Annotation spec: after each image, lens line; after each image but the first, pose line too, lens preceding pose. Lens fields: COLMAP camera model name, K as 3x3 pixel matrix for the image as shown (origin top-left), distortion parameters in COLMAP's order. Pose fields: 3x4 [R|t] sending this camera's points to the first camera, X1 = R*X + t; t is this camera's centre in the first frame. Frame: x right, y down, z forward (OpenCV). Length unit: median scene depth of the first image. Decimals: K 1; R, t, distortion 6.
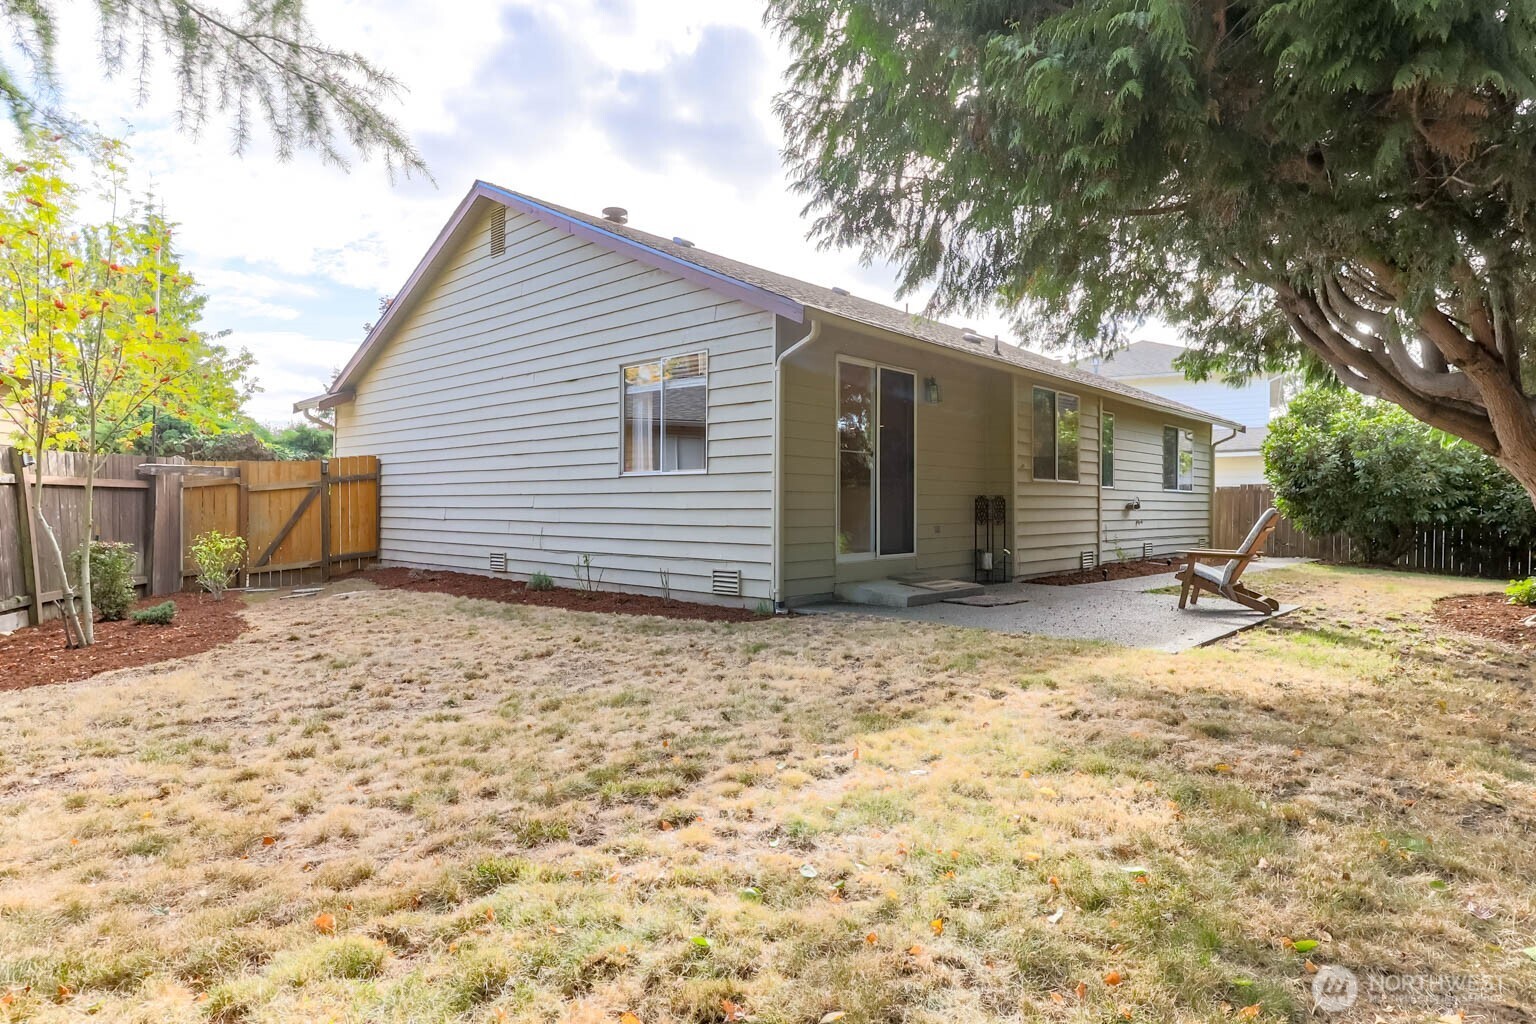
lens RADIAL K [[834.1, 0, 773.9], [0, 834.1, 506.4], [0, 0, 1]] dist [0.001893, -0.000111]
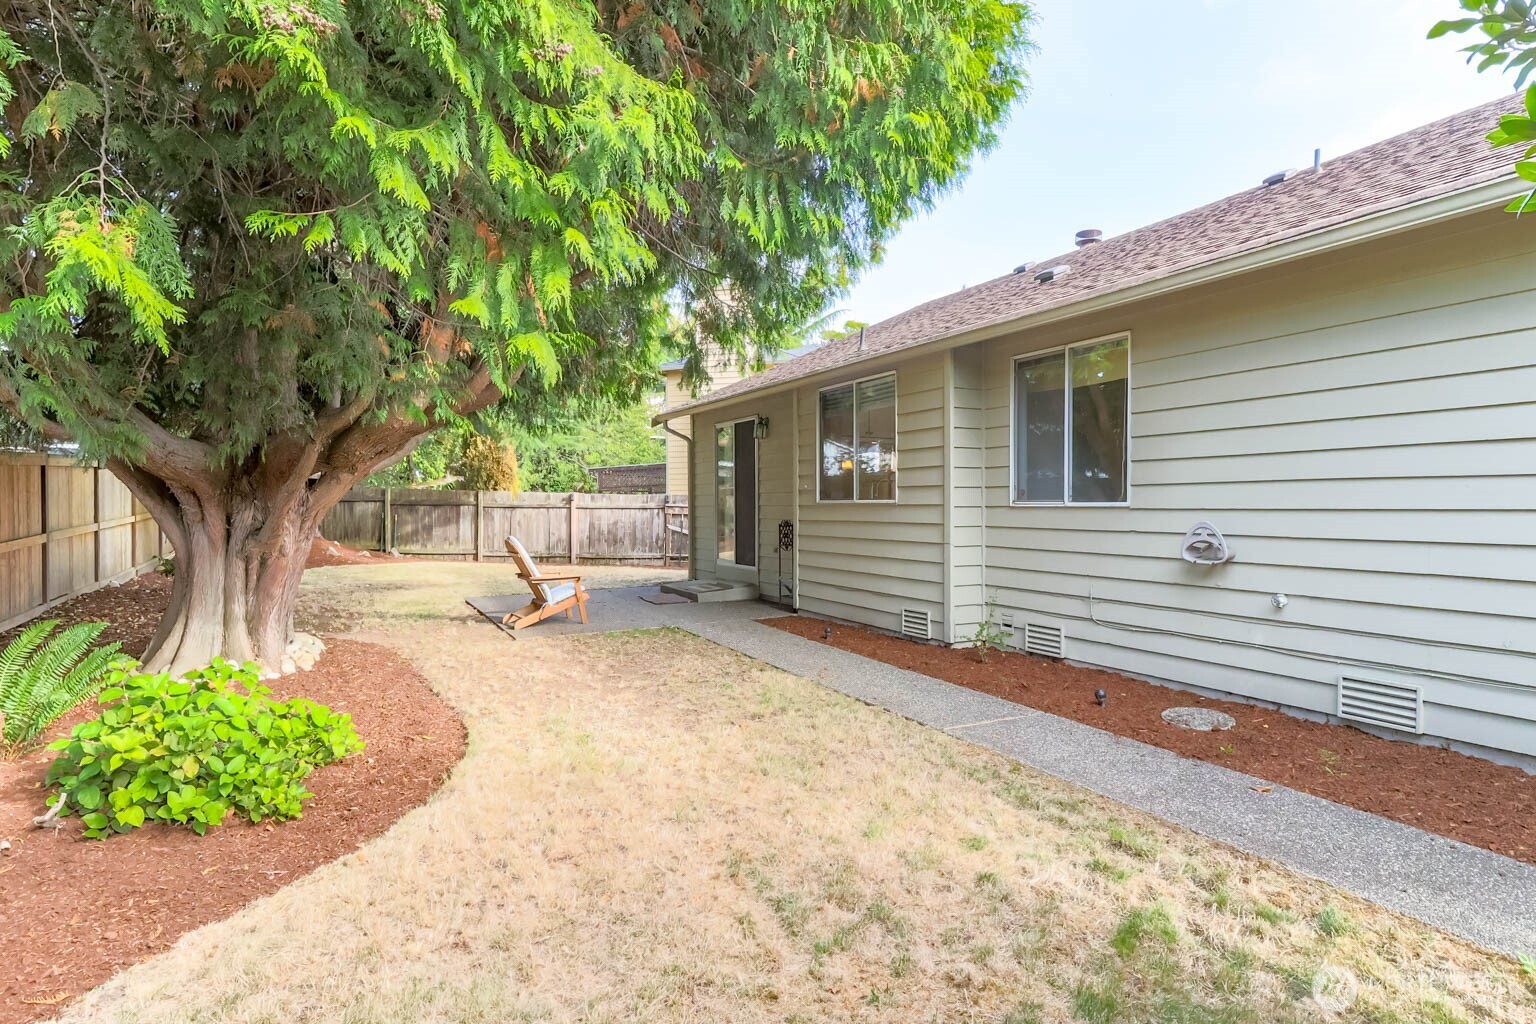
lens RADIAL K [[762.9, 0, 776.7], [0, 762.9, 503.5], [0, 0, 1]] dist [0.001675, -0.000268]
pose [[-0.271074, 0.000280, -0.962559, 0.823025], [-0.003258, 0.999994, 0.001208, -0.025015], [0.962553, 0.003464, -0.271071, 0.899304]]
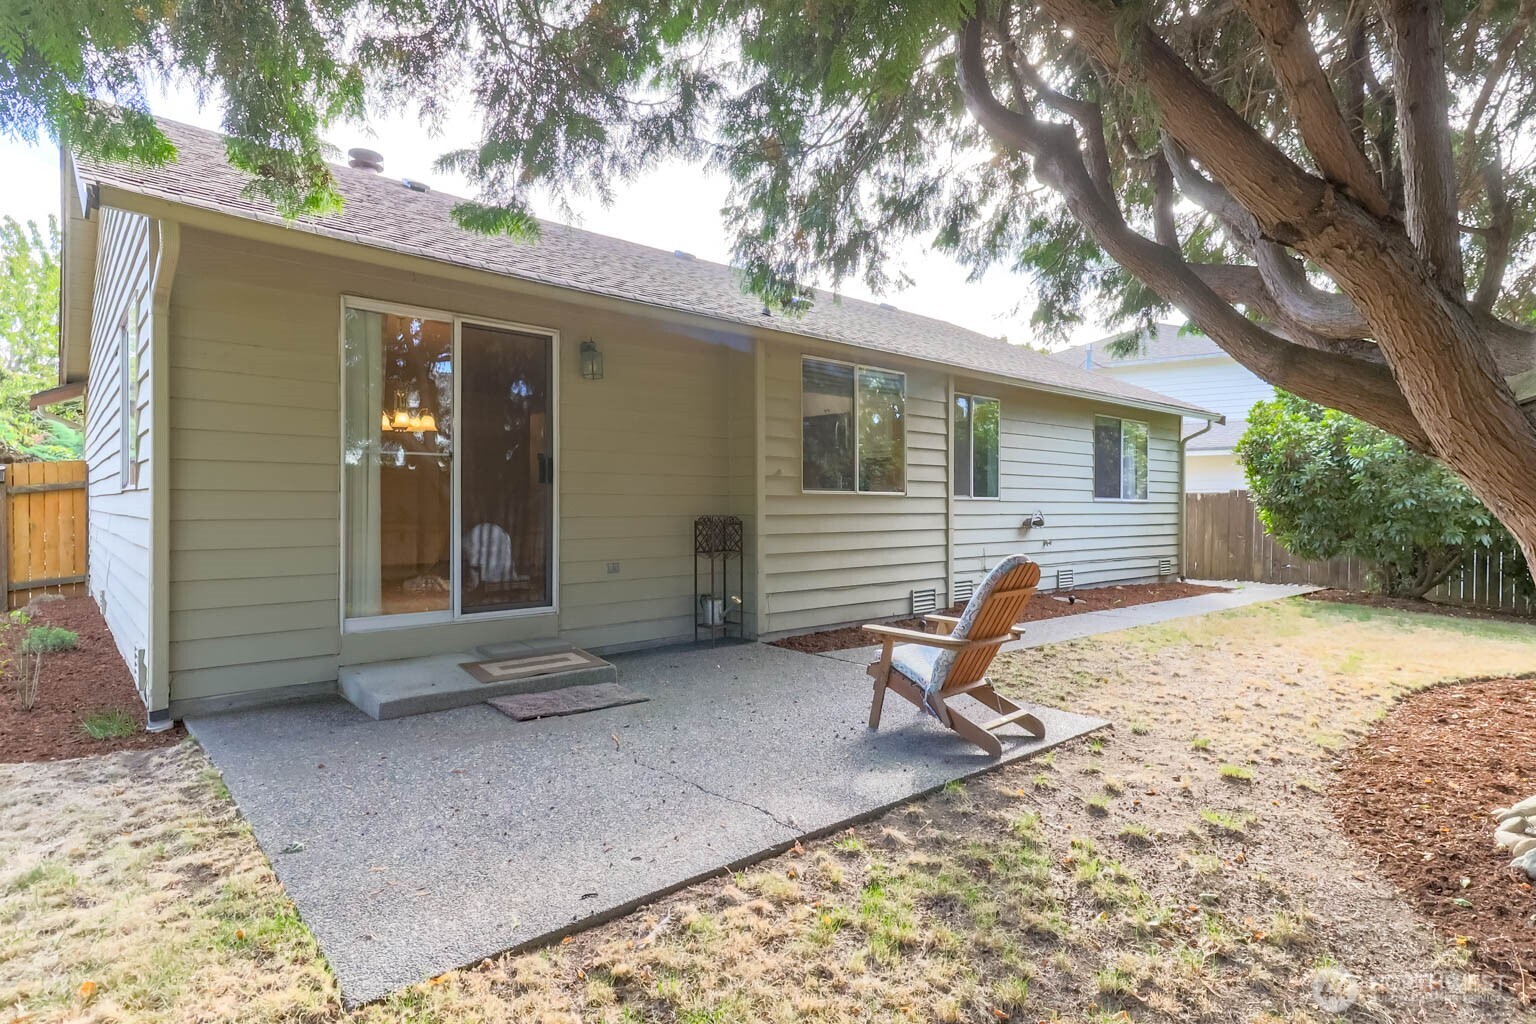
lens RADIAL K [[792.8, 0, 787.9], [0, 792.8, 502.7], [0, 0, 1]] dist [0.015928, 0.000510]
pose [[0.995288, -0.001013, -0.096962, 0.279901], [0.000753, 0.999996, -0.002717, -0.016391], [0.096965, 0.002631, 0.995284, 0.264618]]
